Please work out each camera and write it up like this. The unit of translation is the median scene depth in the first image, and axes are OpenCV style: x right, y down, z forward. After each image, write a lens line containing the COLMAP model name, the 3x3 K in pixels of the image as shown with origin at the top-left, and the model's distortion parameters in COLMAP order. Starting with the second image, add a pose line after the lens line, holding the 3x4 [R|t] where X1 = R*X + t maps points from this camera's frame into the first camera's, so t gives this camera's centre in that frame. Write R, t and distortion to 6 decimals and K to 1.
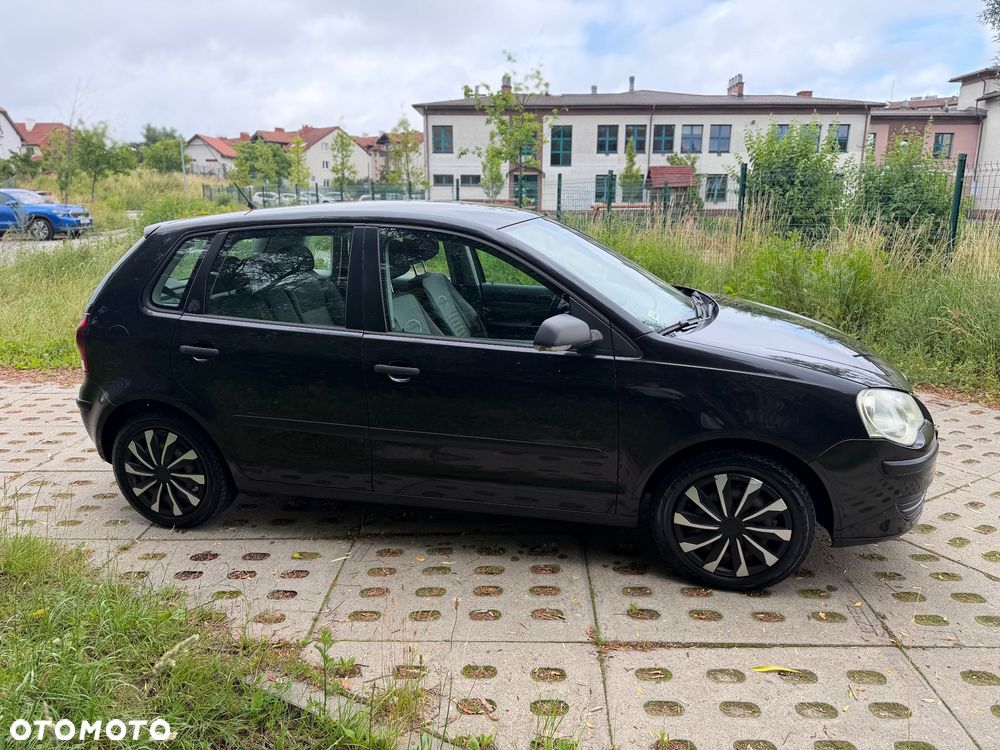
lens RADIAL K [[760.7, 0, 503.5], [0, 760.7, 374.6], [0, 0, 1]] dist [-0.030081, -0.003523]
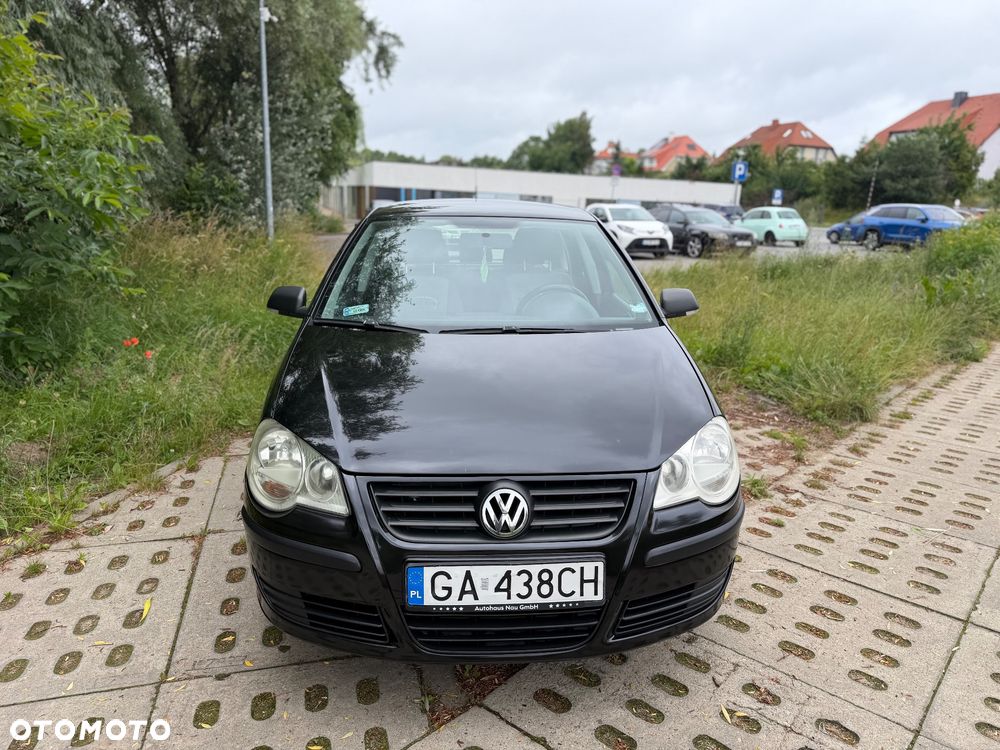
lens RADIAL K [[760.7, 0, 503.5], [0, 760.7, 374.6], [0, 0, 1]] dist [-0.030081, -0.003523]
pose [[0.267188, 0.200446, -0.942567, 0.950579], [-0.224175, 0.964221, 0.141505, -0.142614], [0.937206, 0.173492, 0.302564, 0.706458]]
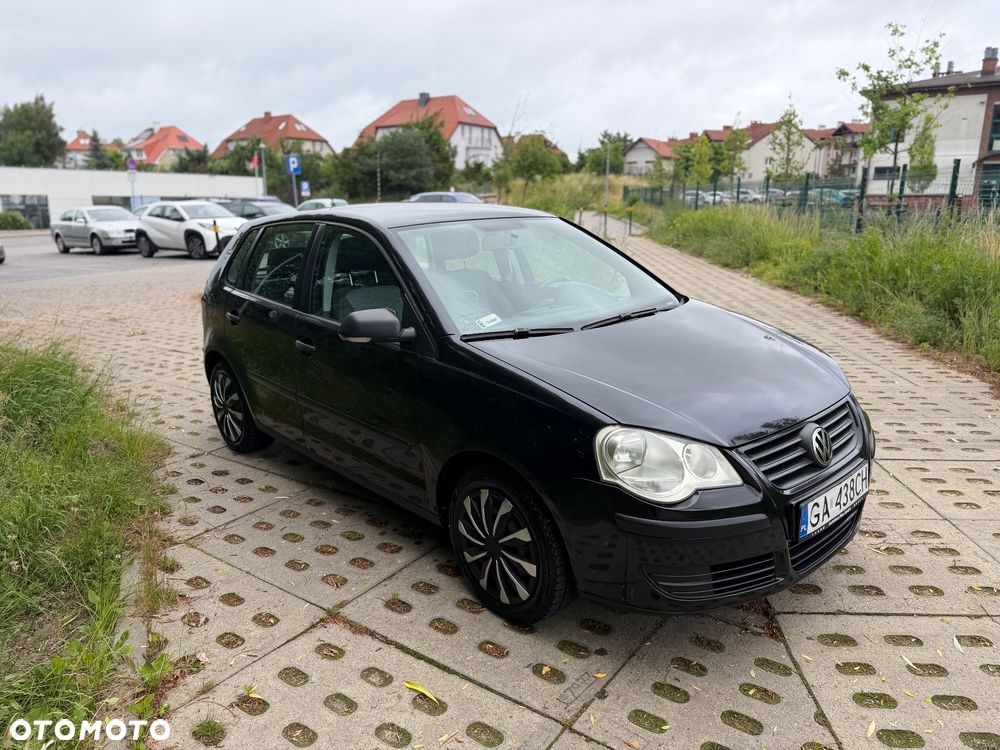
lens RADIAL K [[760.7, 0, 503.5], [0, 760.7, 374.6], [0, 0, 1]] dist [-0.030081, -0.003523]
pose [[0.798077, 0.115759, -0.591331, 0.625810], [-0.113635, 0.992678, 0.040962, -0.038608], [0.591743, 0.034504, 0.805388, 0.176780]]
